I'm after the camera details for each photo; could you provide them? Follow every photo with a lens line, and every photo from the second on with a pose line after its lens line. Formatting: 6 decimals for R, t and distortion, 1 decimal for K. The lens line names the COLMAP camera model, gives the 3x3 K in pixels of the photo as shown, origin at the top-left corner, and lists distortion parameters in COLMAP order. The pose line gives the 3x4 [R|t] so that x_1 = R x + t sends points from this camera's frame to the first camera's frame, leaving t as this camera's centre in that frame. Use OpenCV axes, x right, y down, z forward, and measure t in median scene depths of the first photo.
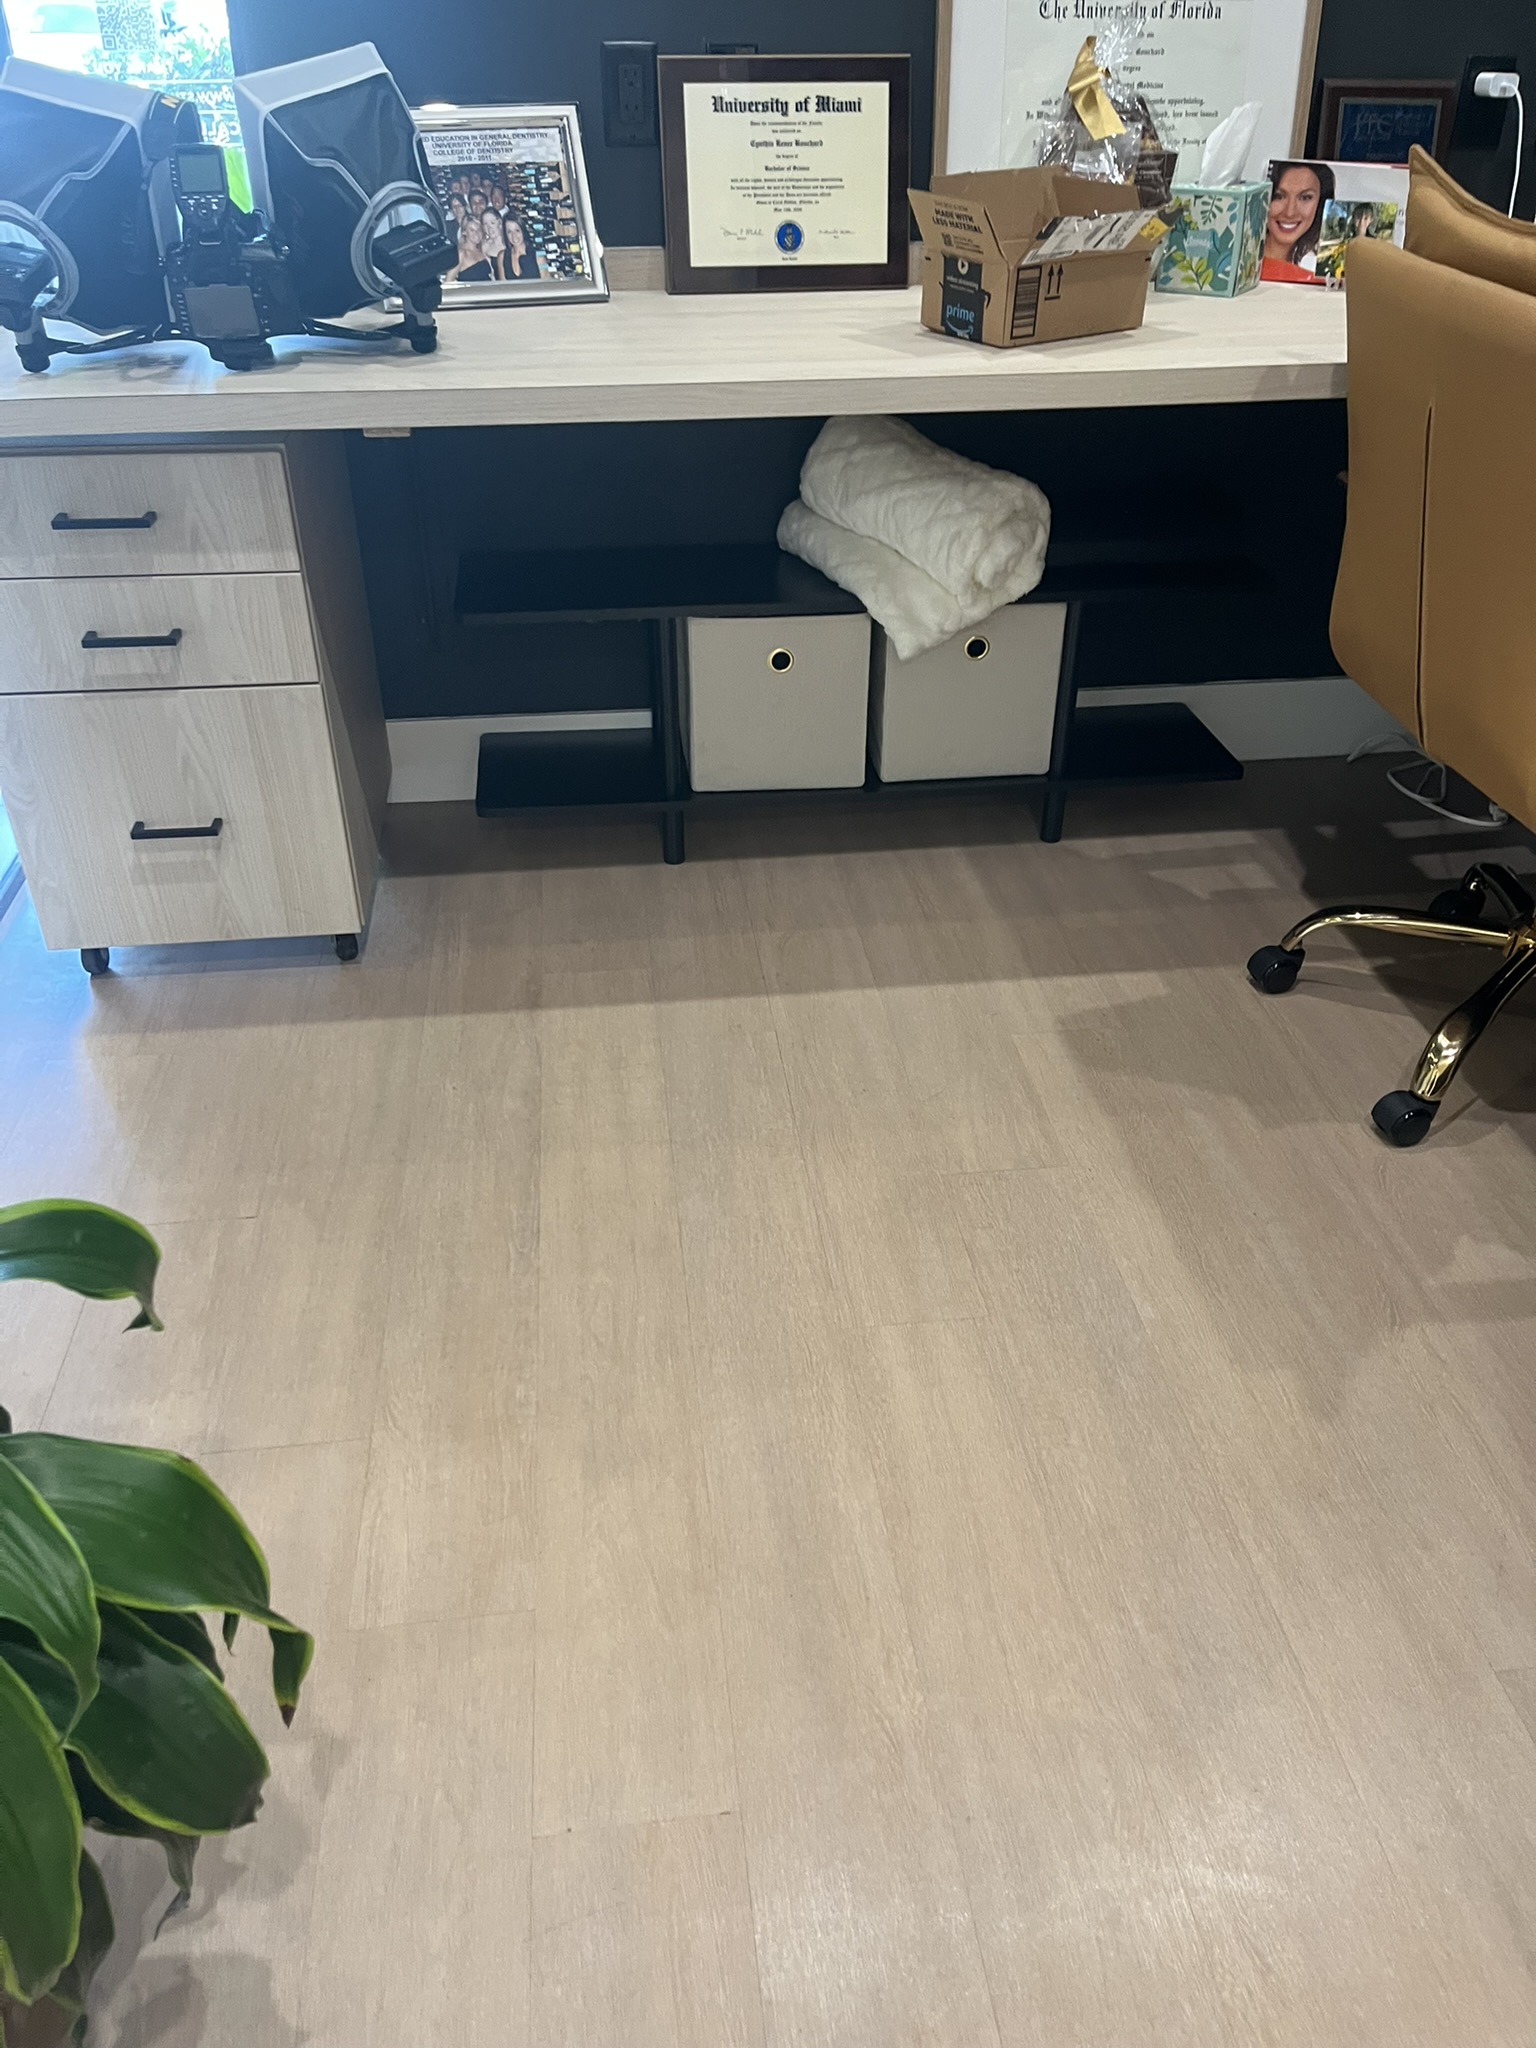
lens RADIAL K [[1549.0, 0, 776.4], [0, 1549.0, 1040.8], [0, 0, 1]] dist [-0.002930, 0.001030]
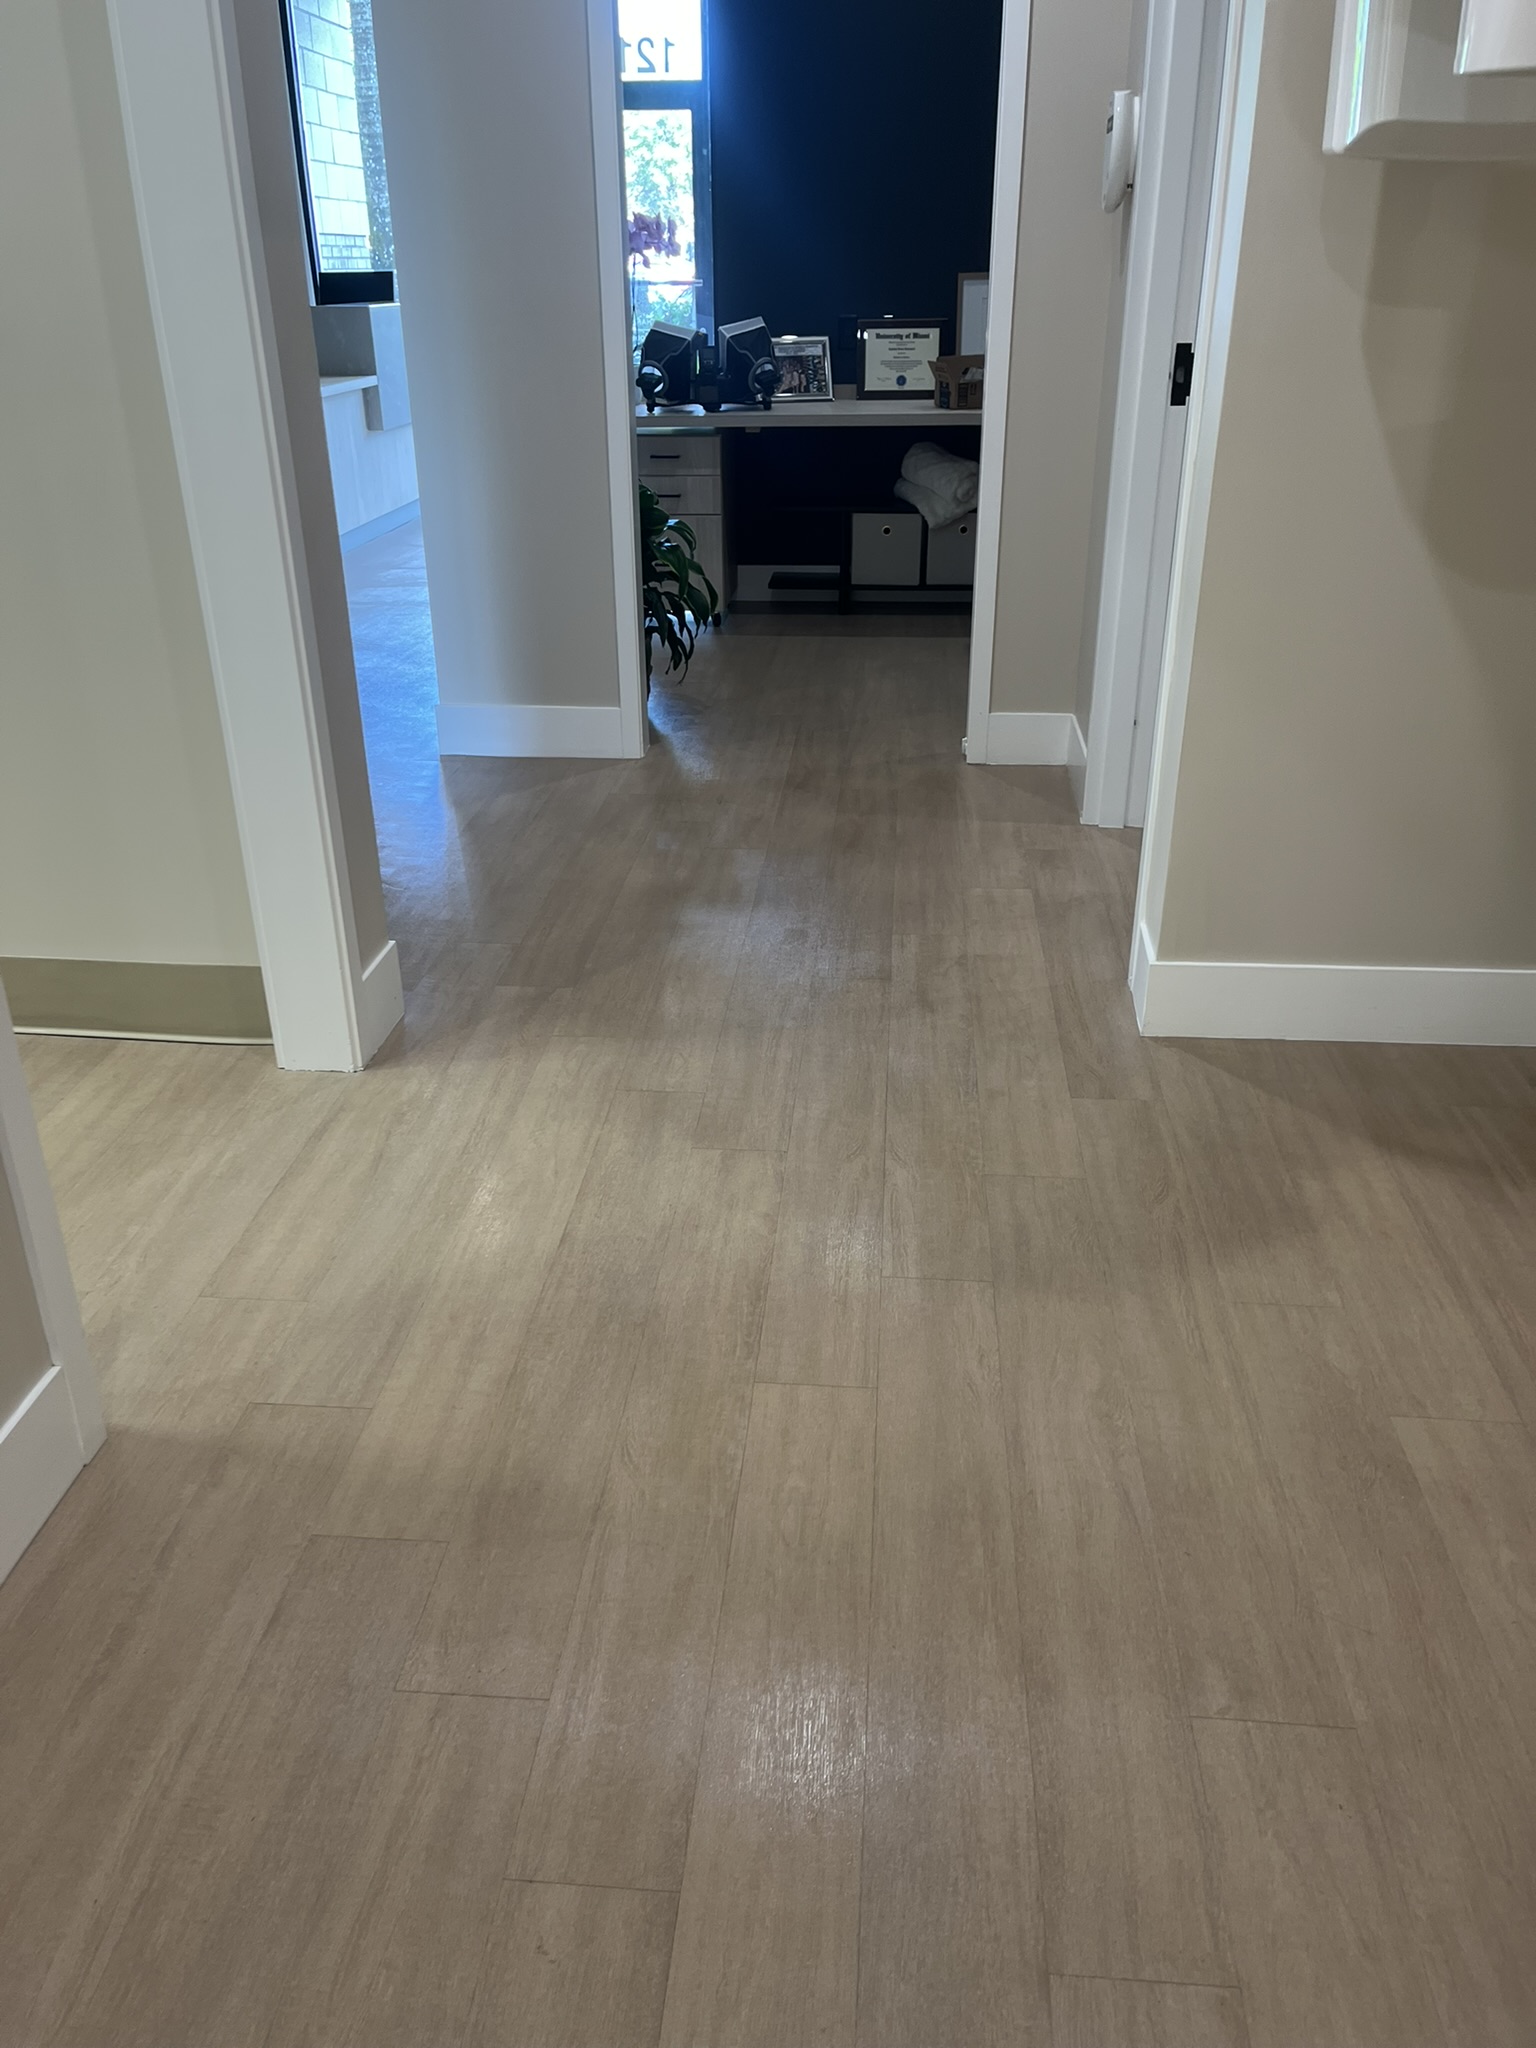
lens RADIAL K [[1549.0, 0, 757.1], [0, 1549.0, 1012.0], [0, 0, 1]] dist [-0.002930, 0.001030]
pose [[0.977833, 0.080197, -0.193421, 0.391913], [-0.106409, 0.985897, -0.129165, 1.002036], [0.180335, 0.146883, 0.972576, -1.610134]]
